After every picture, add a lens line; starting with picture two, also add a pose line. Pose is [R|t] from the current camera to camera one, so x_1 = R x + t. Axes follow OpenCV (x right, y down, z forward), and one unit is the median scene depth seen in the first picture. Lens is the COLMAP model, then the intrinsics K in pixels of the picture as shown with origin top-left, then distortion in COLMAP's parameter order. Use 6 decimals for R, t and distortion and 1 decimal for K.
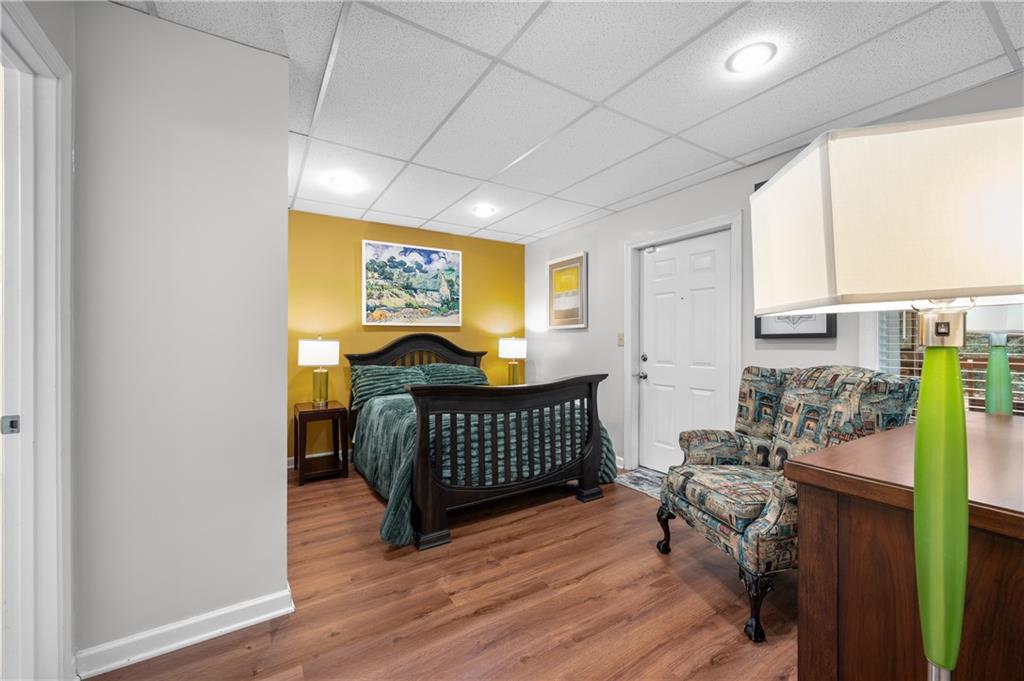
lens RADIAL K [[402.8, 0, 517.1], [0, 402.8, 349.3], [0, 0, 1]] dist [-0.001615, -0.000247]
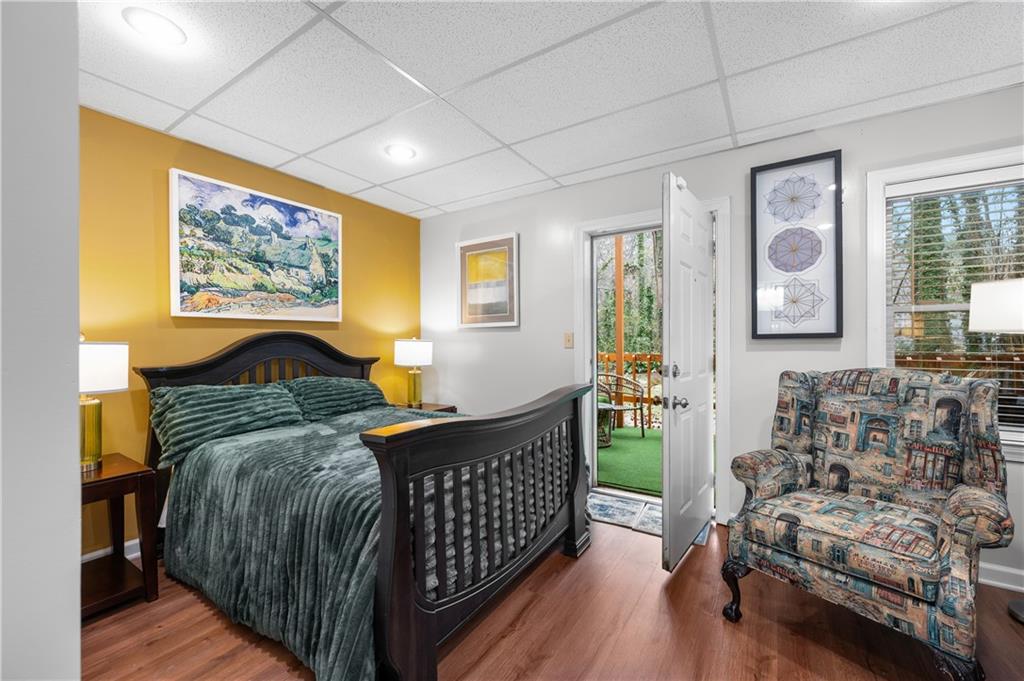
lens RADIAL K [[402.8, 0, 517.1], [0, 402.8, 349.3], [0, 0, 1]] dist [-0.001615, -0.000247]
pose [[0.906605, -0.010217, 0.421857, -0.176714], [0.012207, 0.999923, -0.002016, -0.005328], [-0.421804, 0.006978, 0.906660, 0.265603]]
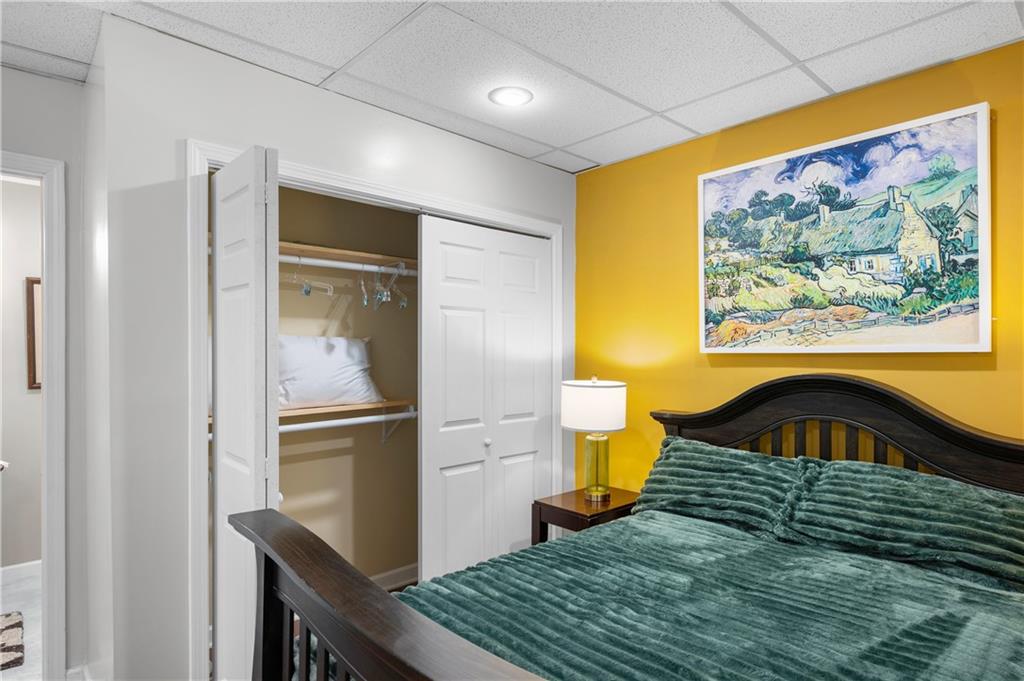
lens RADIAL K [[576.5, 0, 508.7], [0, 576.5, 352.1], [0, 0, 1]] dist [0.002063, 0.000454]
pose [[0.169879, 0.008218, -0.985431, 0.250544], [-0.015884, 0.999858, 0.005600, -0.060935], [0.985337, 0.014701, 0.169986, 0.647177]]
